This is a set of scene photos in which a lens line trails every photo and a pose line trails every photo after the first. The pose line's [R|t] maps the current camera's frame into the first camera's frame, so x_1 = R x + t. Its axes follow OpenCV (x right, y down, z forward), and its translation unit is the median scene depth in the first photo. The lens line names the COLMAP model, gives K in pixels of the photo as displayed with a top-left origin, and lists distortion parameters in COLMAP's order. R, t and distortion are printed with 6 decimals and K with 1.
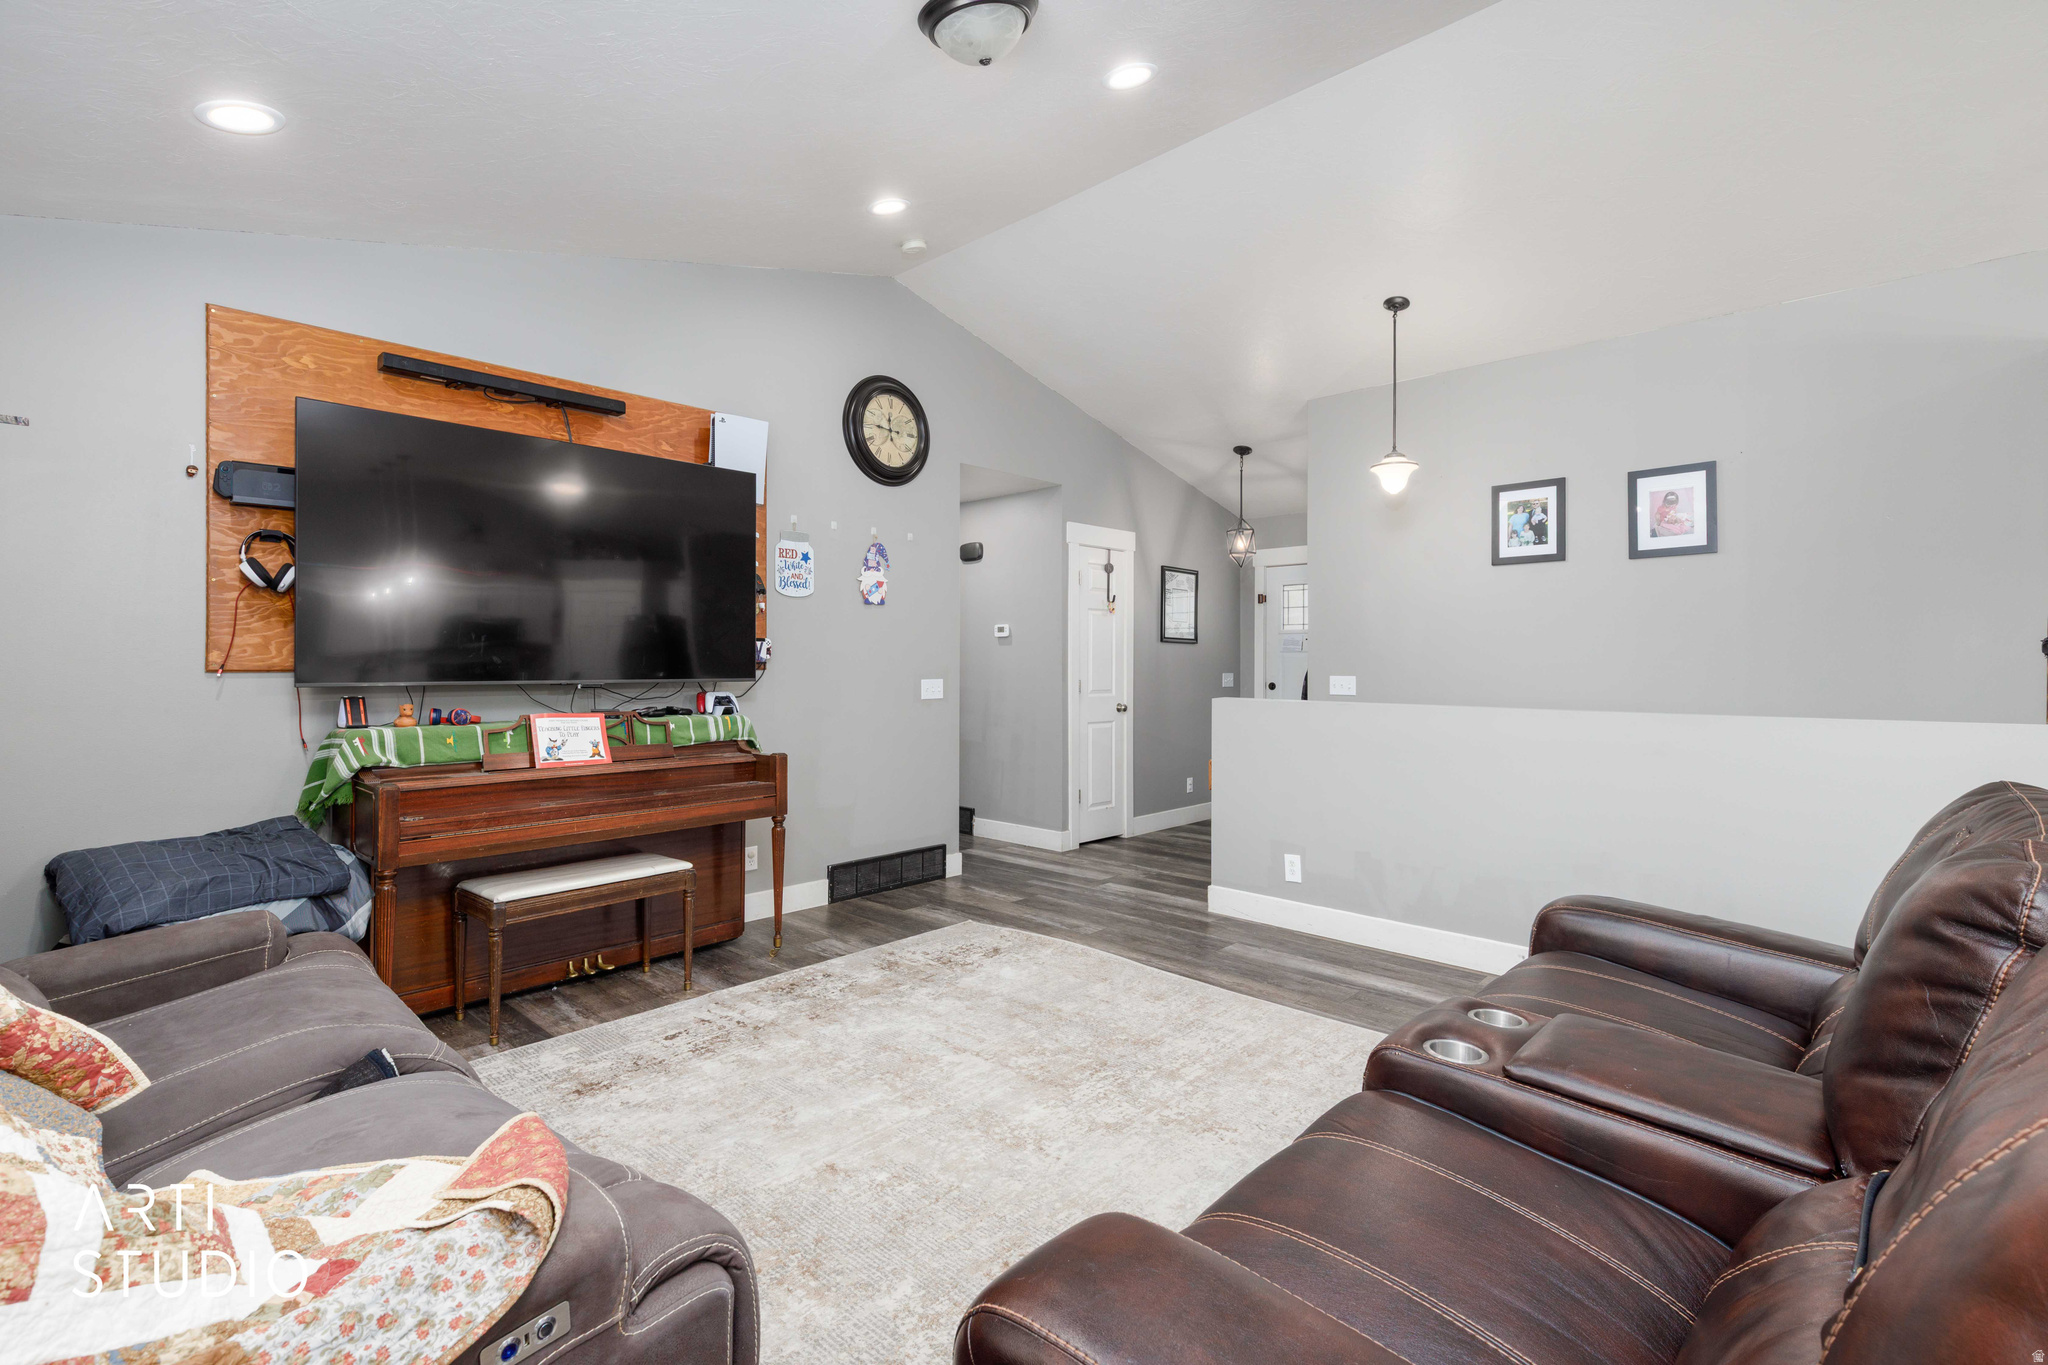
lens RADIAL K [[925.0, 0, 1012.9], [0, 925.0, 667.8], [0, 0, 1]] dist [0.005177, -0.001165]
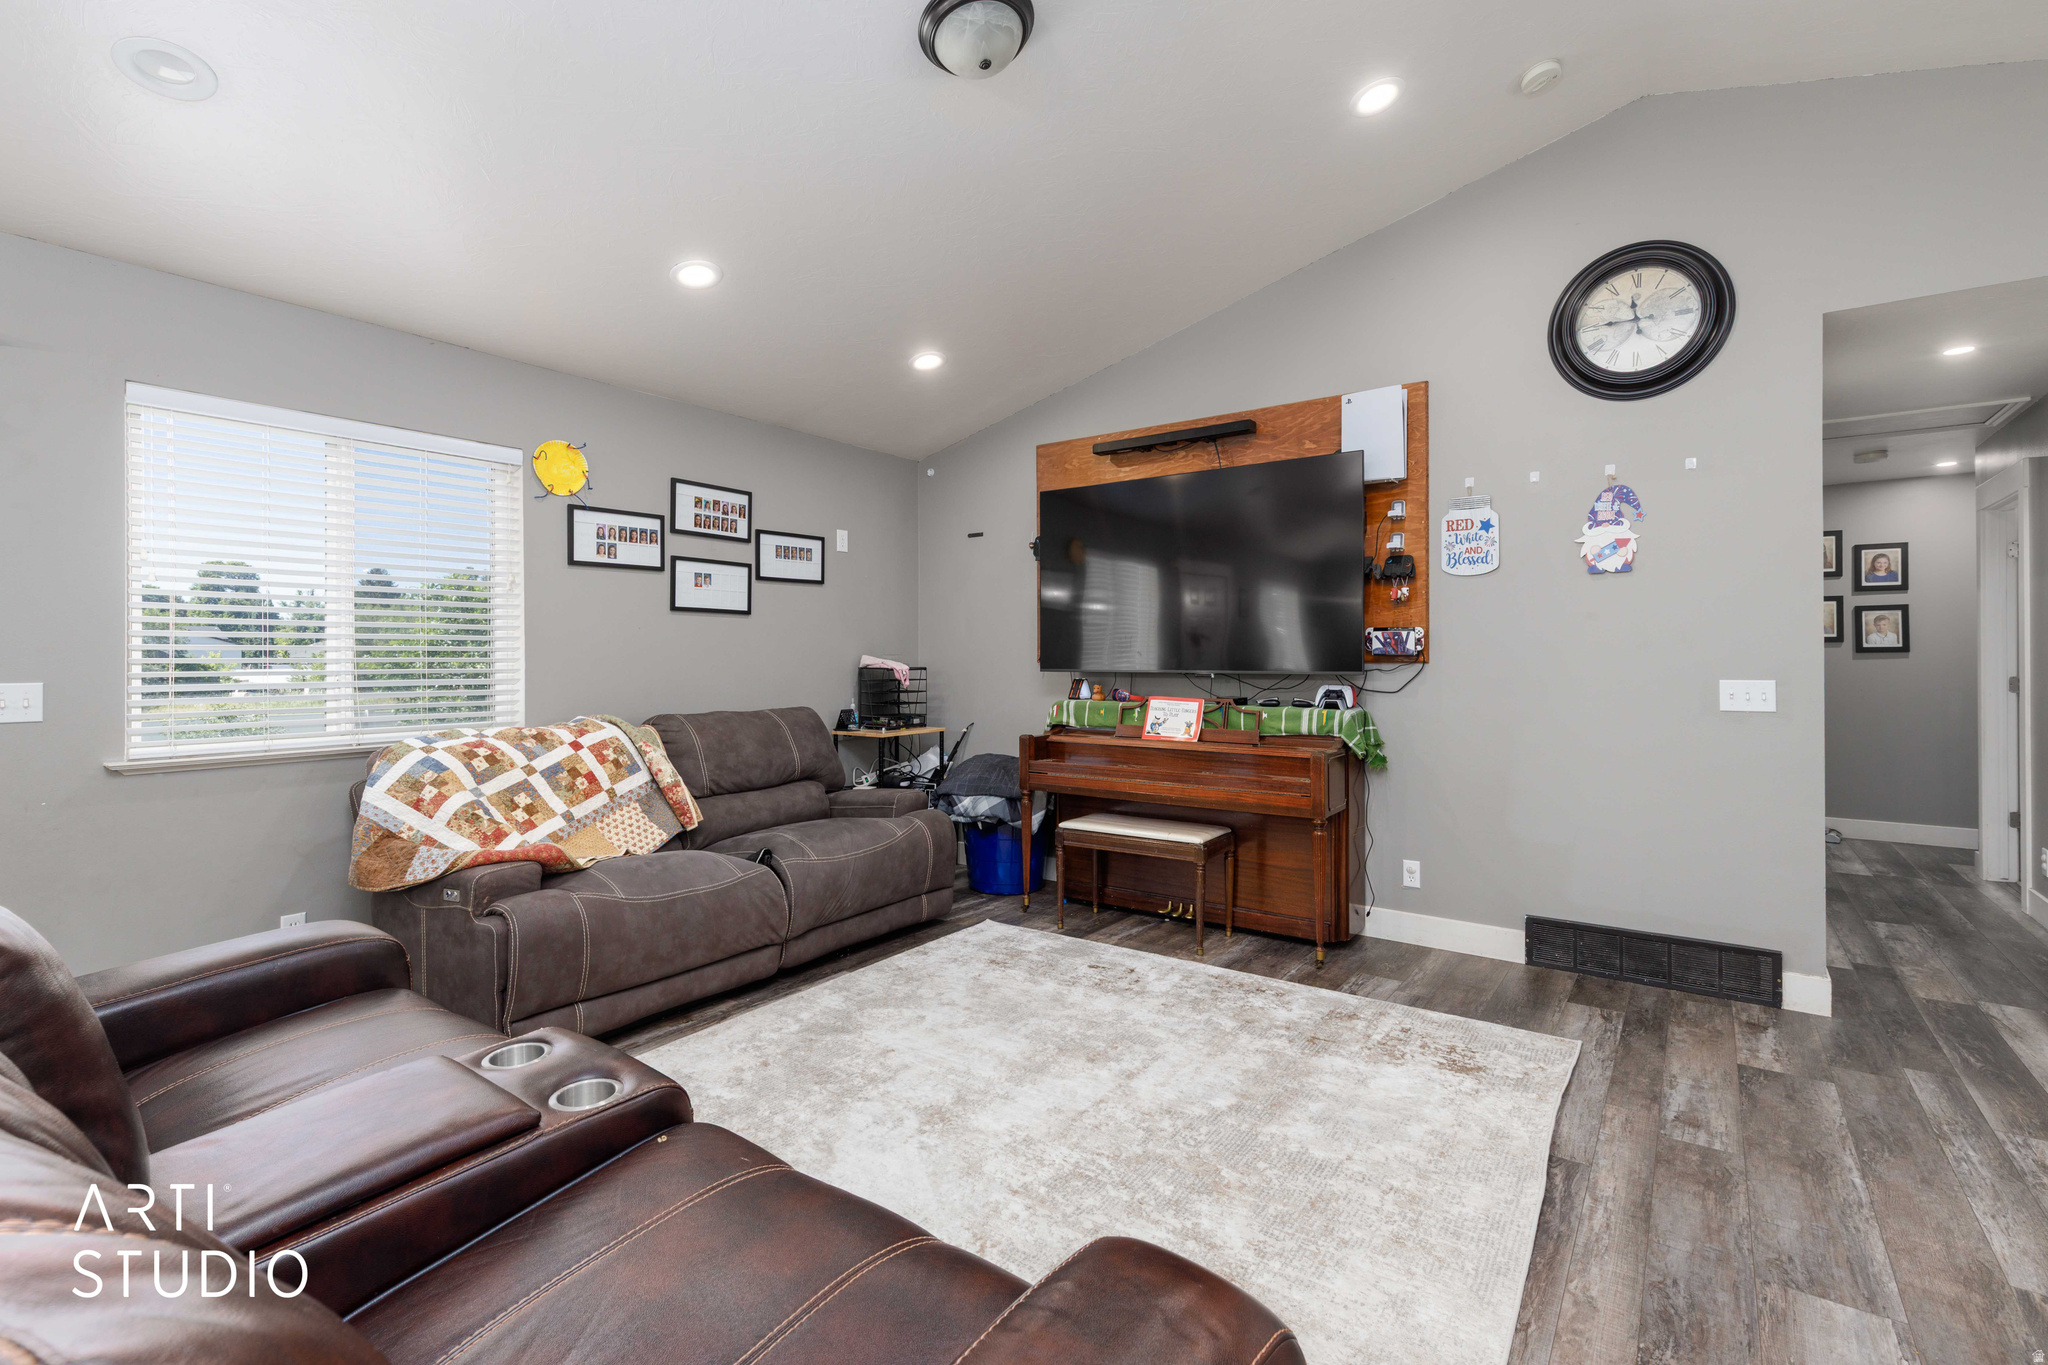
lens RADIAL K [[925.0, 0, 1021.7], [0, 925.0, 650.5], [0, 0, 1]] dist [0.005177, -0.001165]
pose [[0.138732, -0.008110, -0.990297, 0.566033], [-0.002843, 0.999959, -0.008587, -0.000973], [0.990326, 0.004006, 0.138703, 0.515077]]
